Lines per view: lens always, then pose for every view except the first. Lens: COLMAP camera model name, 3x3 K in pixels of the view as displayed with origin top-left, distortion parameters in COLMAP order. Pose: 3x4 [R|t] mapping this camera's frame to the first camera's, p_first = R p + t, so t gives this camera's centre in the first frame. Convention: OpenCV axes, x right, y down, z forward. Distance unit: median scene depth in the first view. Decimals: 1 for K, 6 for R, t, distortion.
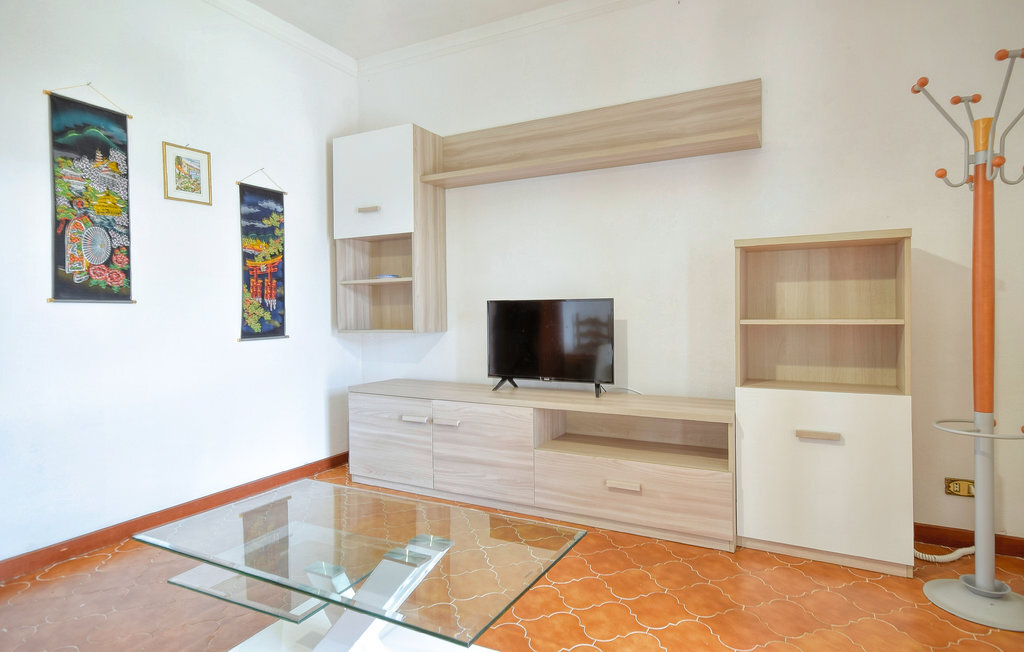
lens RADIAL K [[560.5, 0, 512.0], [0, 560.5, 326.0], [0, 0, 1]] dist [-0.001615, -0.000216]
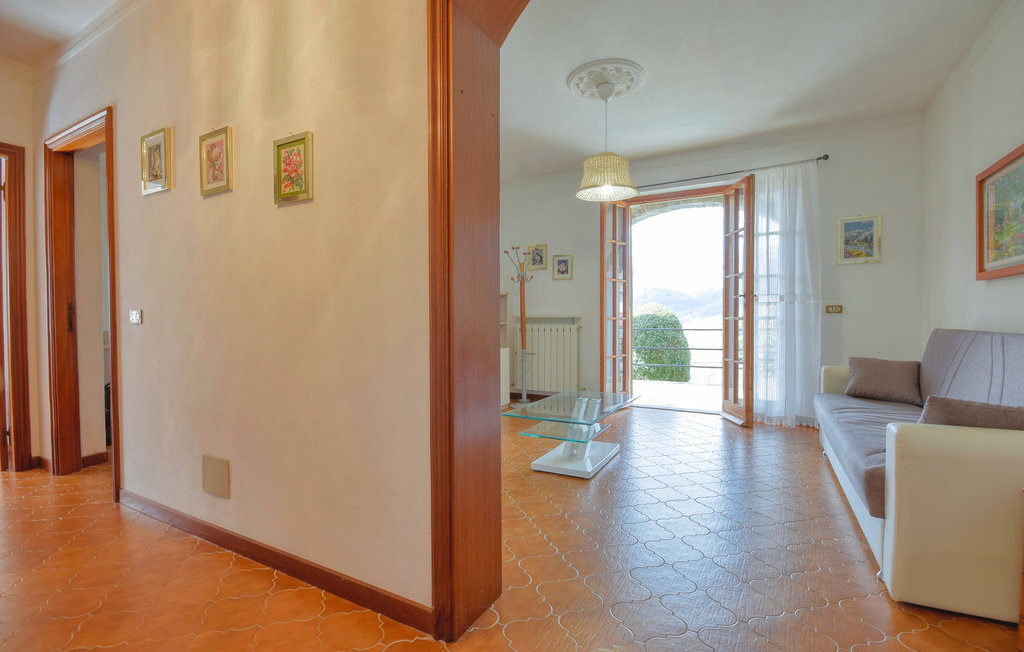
lens RADIAL K [[453.8, 0, 512.0], [0, 453.8, 326.0], [0, 0, 1]] dist [0.000677, 0.000128]
pose [[0.025968, -0.009720, 0.999616, -1.328958], [0.023240, 0.999688, 0.009117, -0.011355], [-0.999393, 0.022995, 0.026185, 0.693155]]
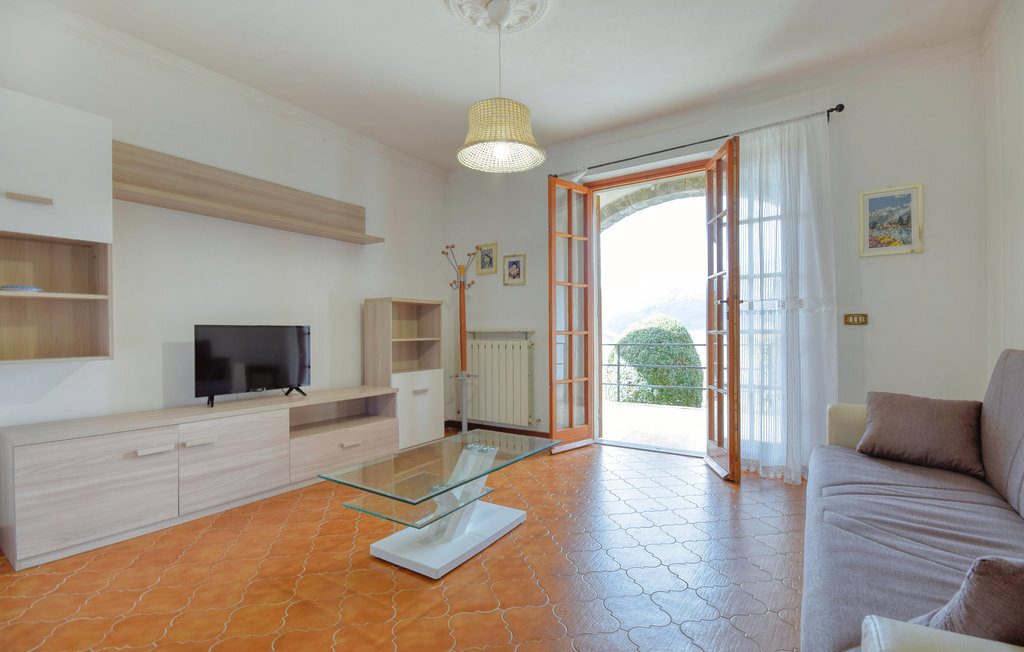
lens RADIAL K [[455.2, 0, 513.5], [0, 455.2, 334.2], [0, 0, 1]] dist [0.000177, -0.000385]
pose [[0.105661, 0.001626, 0.994401, -0.961136], [0.025622, 0.999662, -0.004357, -0.009120], [-0.994072, 0.025939, 0.105584, 0.361296]]
